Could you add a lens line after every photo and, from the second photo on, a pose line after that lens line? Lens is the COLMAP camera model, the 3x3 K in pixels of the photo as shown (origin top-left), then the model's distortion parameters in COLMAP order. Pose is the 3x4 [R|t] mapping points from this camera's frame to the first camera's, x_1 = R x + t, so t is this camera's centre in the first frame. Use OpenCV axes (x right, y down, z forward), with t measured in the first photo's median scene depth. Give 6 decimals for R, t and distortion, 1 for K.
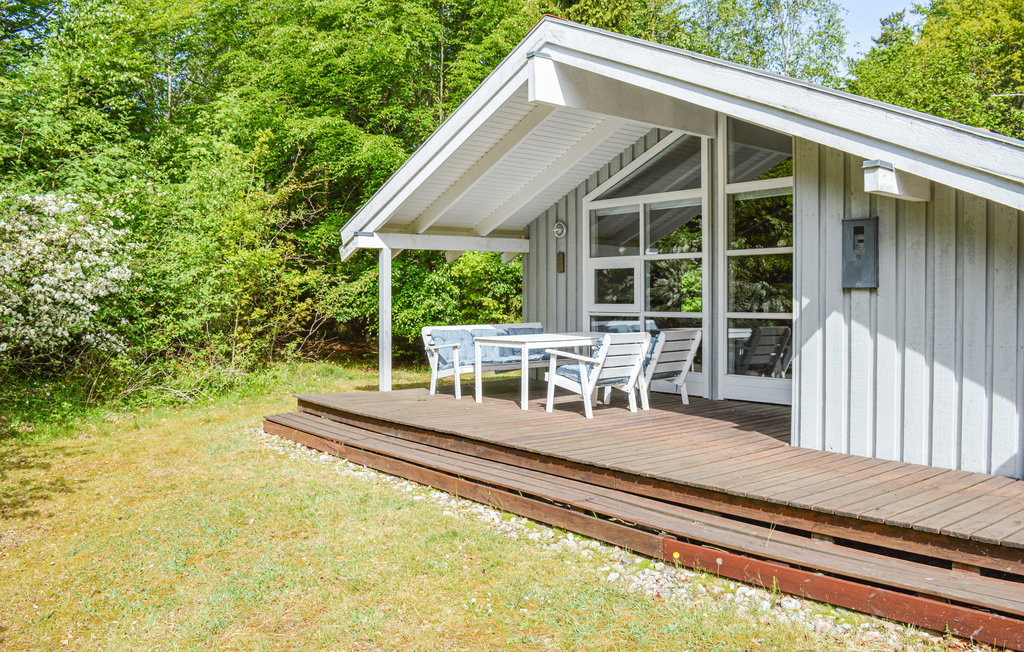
lens RADIAL K [[830.2, 0, 511.8], [0, 830.2, 305.0], [0, 0, 1]] dist [-0.073476, 0.005109]
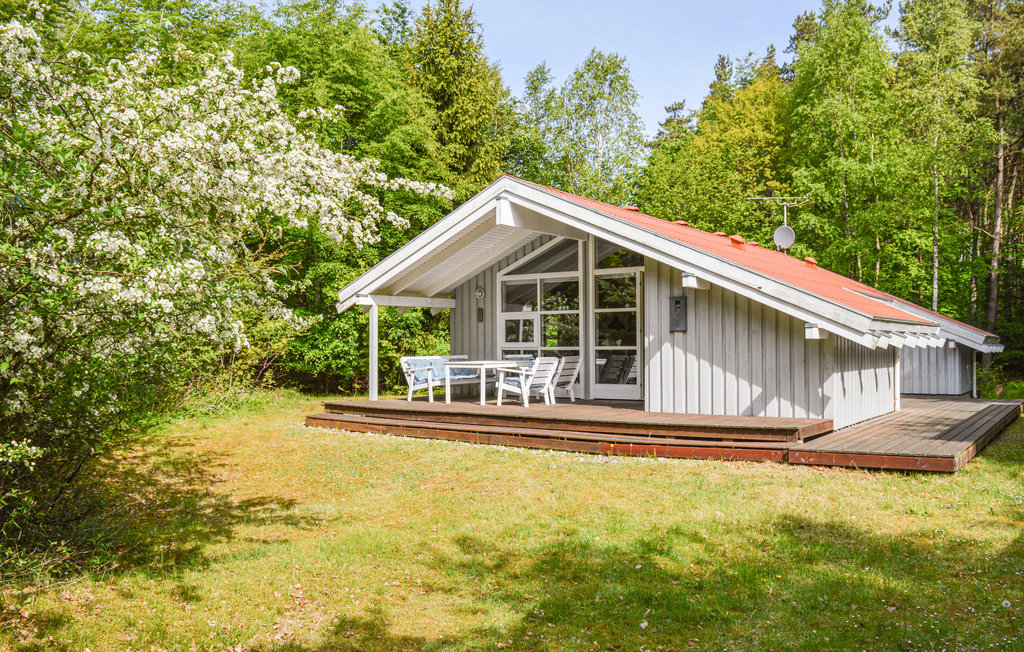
lens RADIAL K [[830.2, 0, 511.8], [0, 830.2, 305.0], [0, 0, 1]] dist [-0.073476, 0.005109]
pose [[0.970294, 0.009545, 0.241739, -0.305219], [0.004243, 0.998396, -0.056452, 0.019232], [-0.241890, 0.055800, 0.968698, -0.576652]]
